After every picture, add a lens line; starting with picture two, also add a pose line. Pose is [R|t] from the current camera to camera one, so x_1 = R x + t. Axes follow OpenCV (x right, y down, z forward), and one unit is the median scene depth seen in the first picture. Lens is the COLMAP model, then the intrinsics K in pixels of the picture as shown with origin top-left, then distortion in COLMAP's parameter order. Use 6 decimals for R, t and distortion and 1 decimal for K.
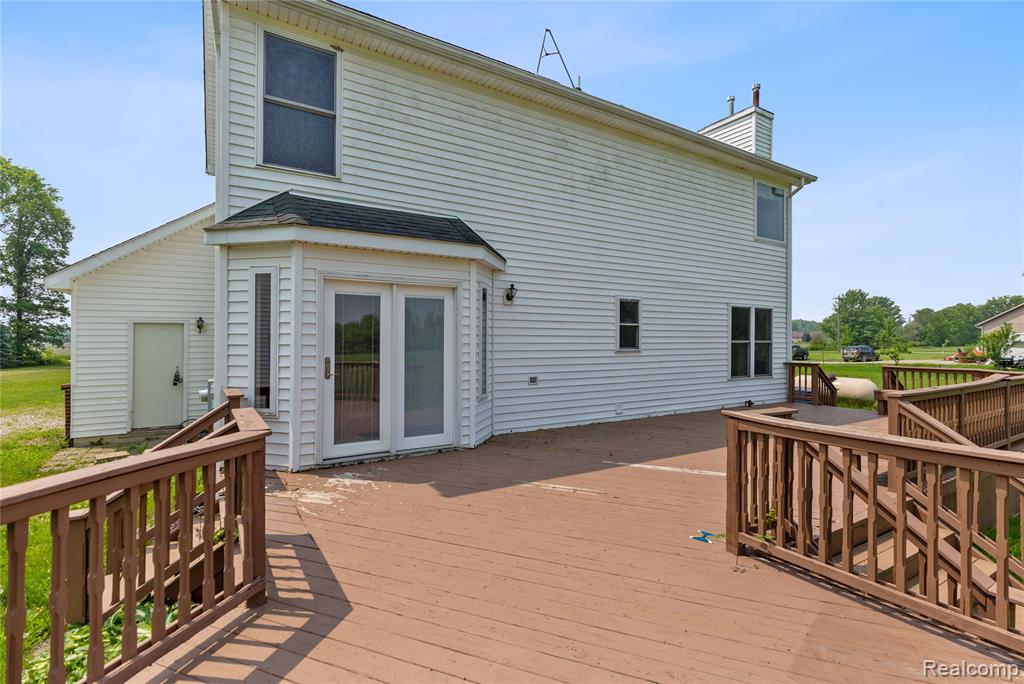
lens RADIAL K [[470.3, 0, 543.6], [0, 470.3, 343.0], [0, 0, 1]] dist [0.009708, 0.001110]
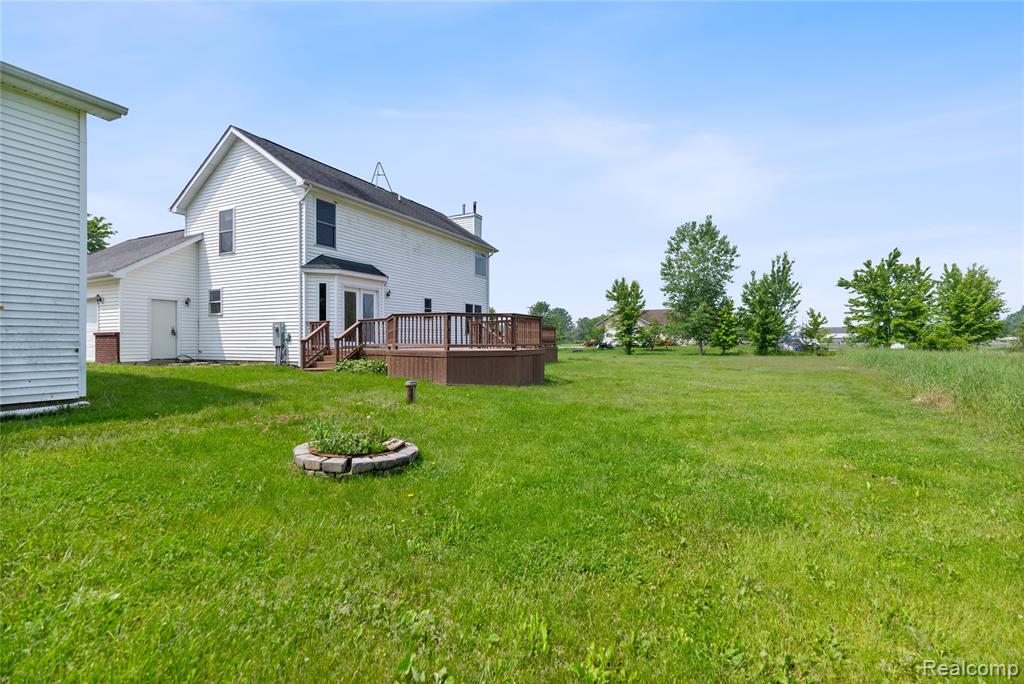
lens RADIAL K [[470.3, 0, 516.7], [0, 470.3, 342.6], [0, 0, 1]] dist [0.009708, 0.001110]
pose [[0.873043, 0.000025, 0.487642, -0.511919], [0.005434, 0.999937, -0.009779, 0.137787], [-0.487612, 0.011187, 0.872989, -1.146682]]
